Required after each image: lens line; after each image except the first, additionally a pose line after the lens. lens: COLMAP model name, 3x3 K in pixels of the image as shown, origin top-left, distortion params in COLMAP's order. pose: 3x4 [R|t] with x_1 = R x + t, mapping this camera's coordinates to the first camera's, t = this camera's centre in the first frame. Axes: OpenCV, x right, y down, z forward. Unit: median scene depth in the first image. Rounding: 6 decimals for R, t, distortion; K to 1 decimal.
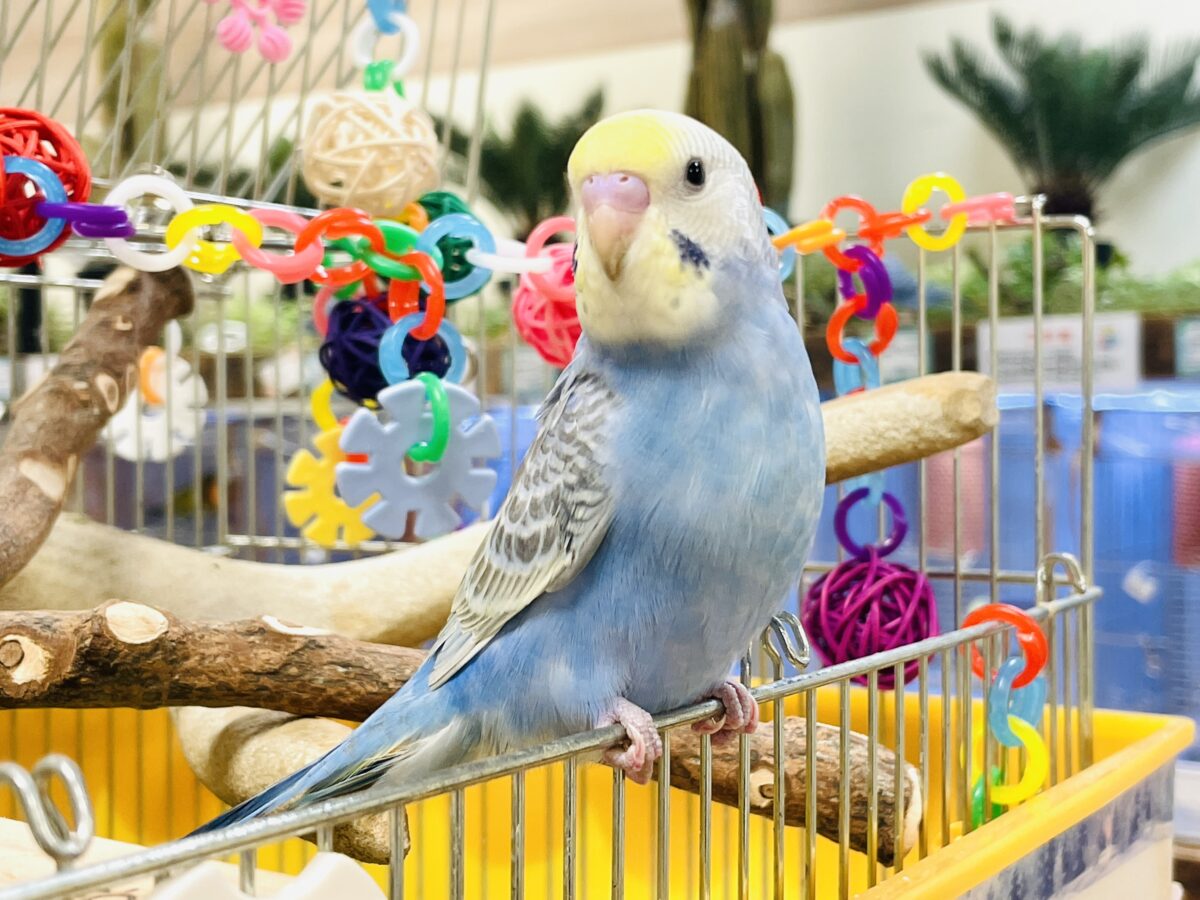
lens RADIAL K [[1732.2, 0, 633.7], [0, 1732.2, 454.5], [0, 0, 1]] dist [0.164351, -0.632421]
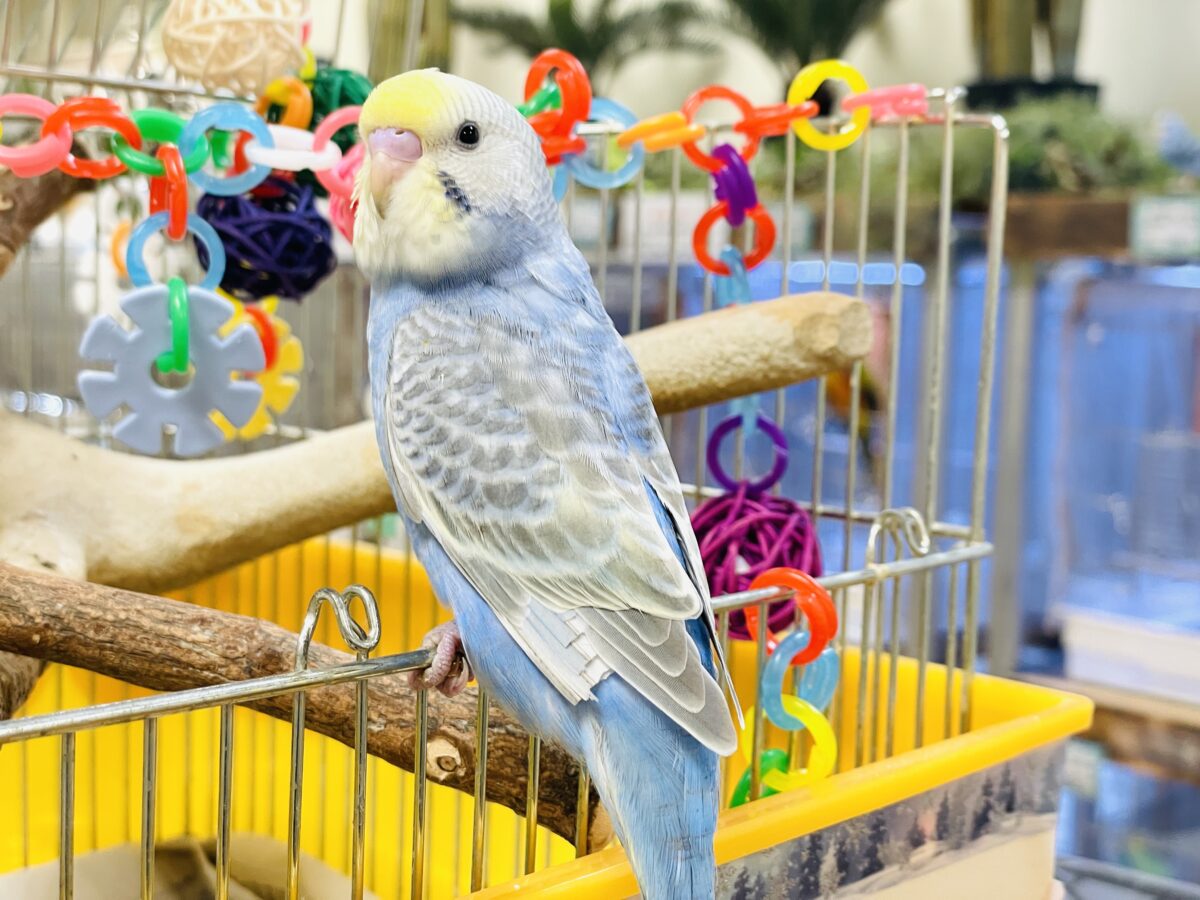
lens RADIAL K [[1720.1, 0, 600.0], [0, 1720.1, 450.0], [0, 0, 1]] dist [0.052880, 0.055699]
pose [[0.977428, 0.059351, -0.202762, 0.315898], [-0.042165, 0.995223, 0.088057, -0.049022], [0.207020, -0.077520, 0.975261, 0.152513]]
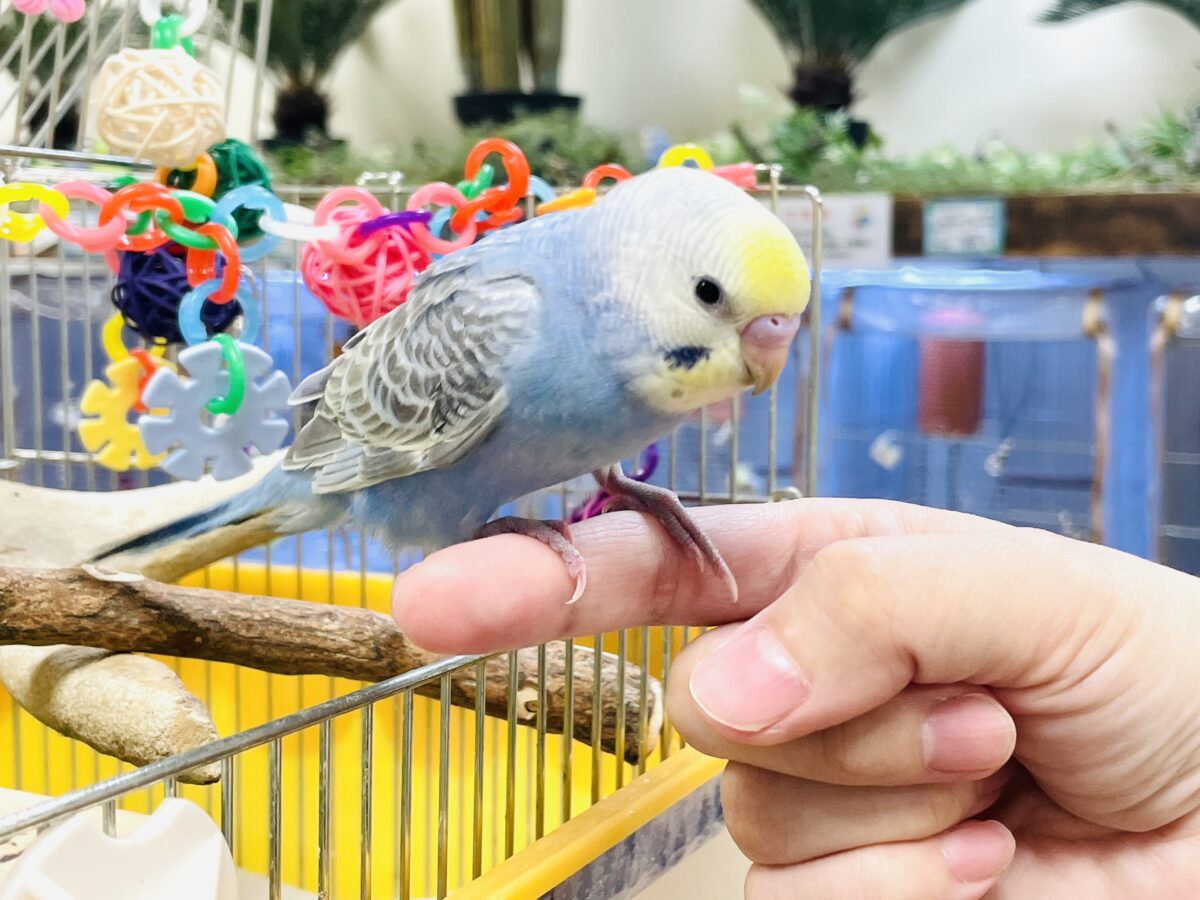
lens RADIAL K [[1732.2, 0, 633.7], [0, 1732.2, 454.5], [0, 0, 1]] dist [0.164351, -0.632421]
pose [[0.991130, -0.001479, 0.132885, -0.009873], [-0.009382, 0.996665, 0.081065, -0.067453], [-0.132562, -0.081593, 0.987811, -0.139833]]
